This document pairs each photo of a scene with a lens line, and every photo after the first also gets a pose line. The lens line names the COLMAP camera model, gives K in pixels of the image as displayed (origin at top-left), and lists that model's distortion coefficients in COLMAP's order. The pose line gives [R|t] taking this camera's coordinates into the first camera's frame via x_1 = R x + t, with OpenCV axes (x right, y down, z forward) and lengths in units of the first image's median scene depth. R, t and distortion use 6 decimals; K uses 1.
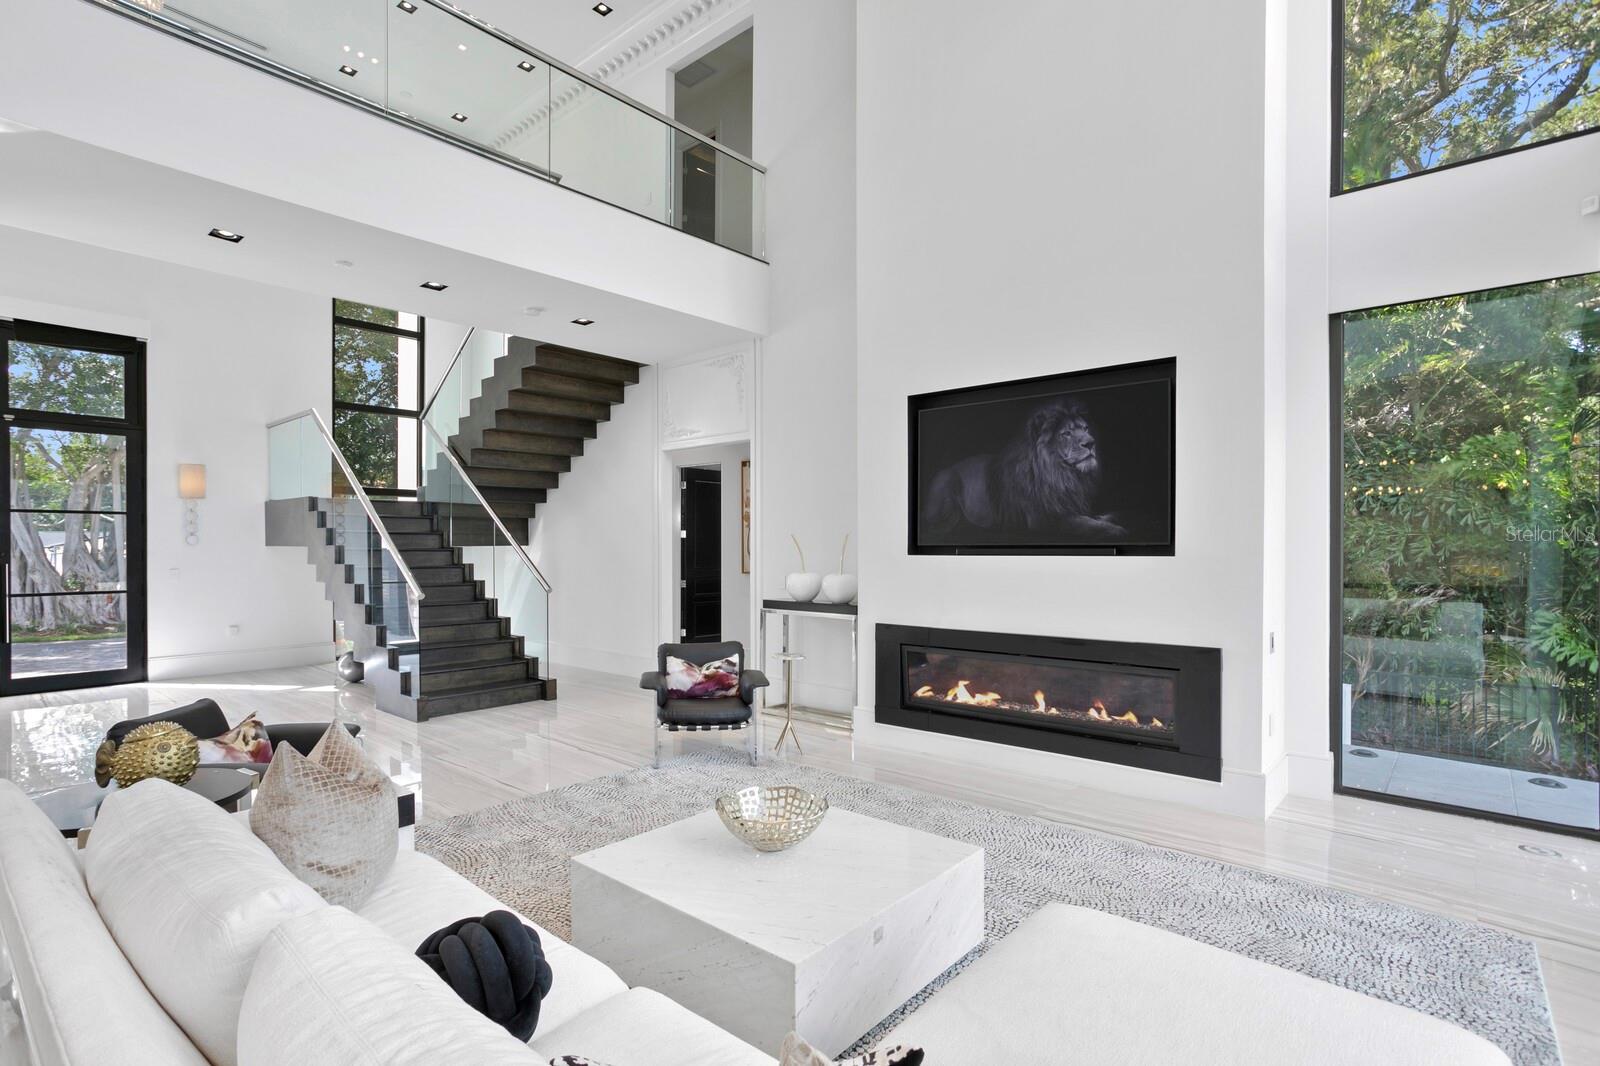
lens RADIAL K [[796.3, 0, 754.4], [0, 796.3, 560.6], [0, 0, 1]] dist [-0.025854, 0.000138]
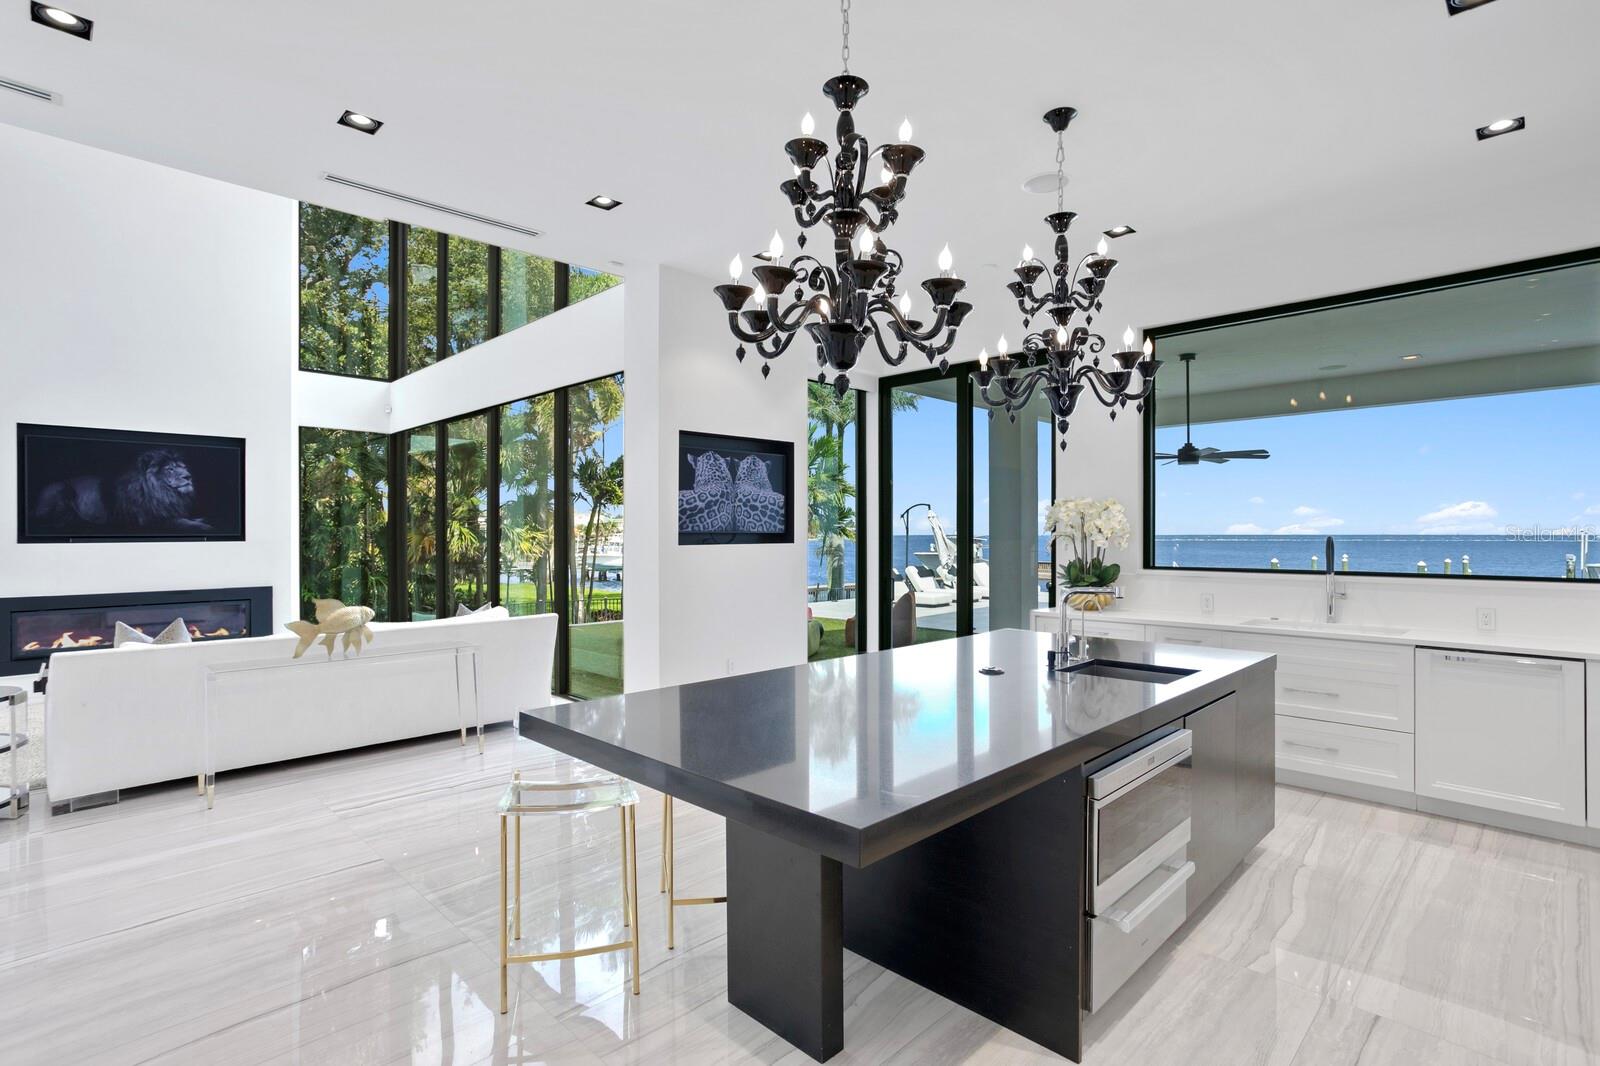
lens RADIAL K [[776.6, 0, 797.9], [0, 776.6, 529.6], [0, 0, 1]] dist [-0.001558, -0.000002]
pose [[0.020210, -0.001593, 0.999794, -1.186255], [0.009174, 0.999957, 0.001408, -0.022104], [-0.999754, 0.009144, 0.020224, -0.347211]]
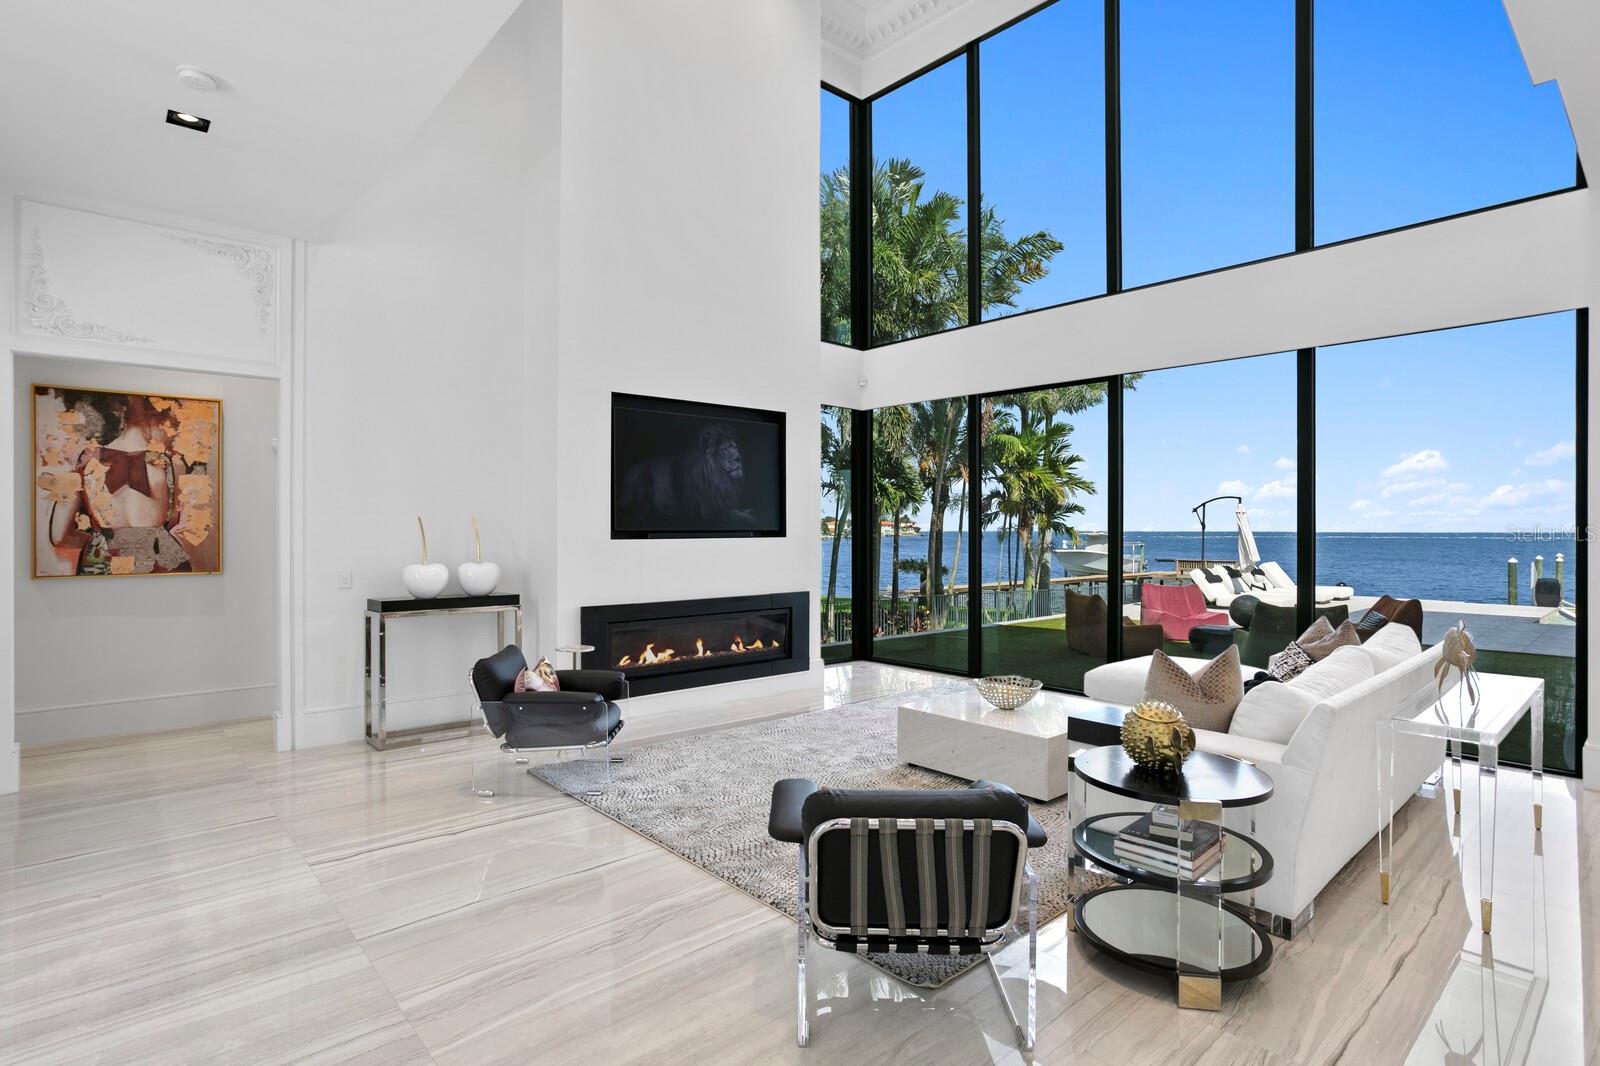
lens RADIAL K [[835.6, 0, 802.9], [0, 835.6, 522.3], [0, 0, 1]] dist [-0.001028, 0.000579]
pose [[0.079277, 0.003130, 0.996848, -1.025473], [0.005464, 0.999979, -0.003575, -0.025902], [-0.996838, 0.005730, 0.079258, 0.730385]]
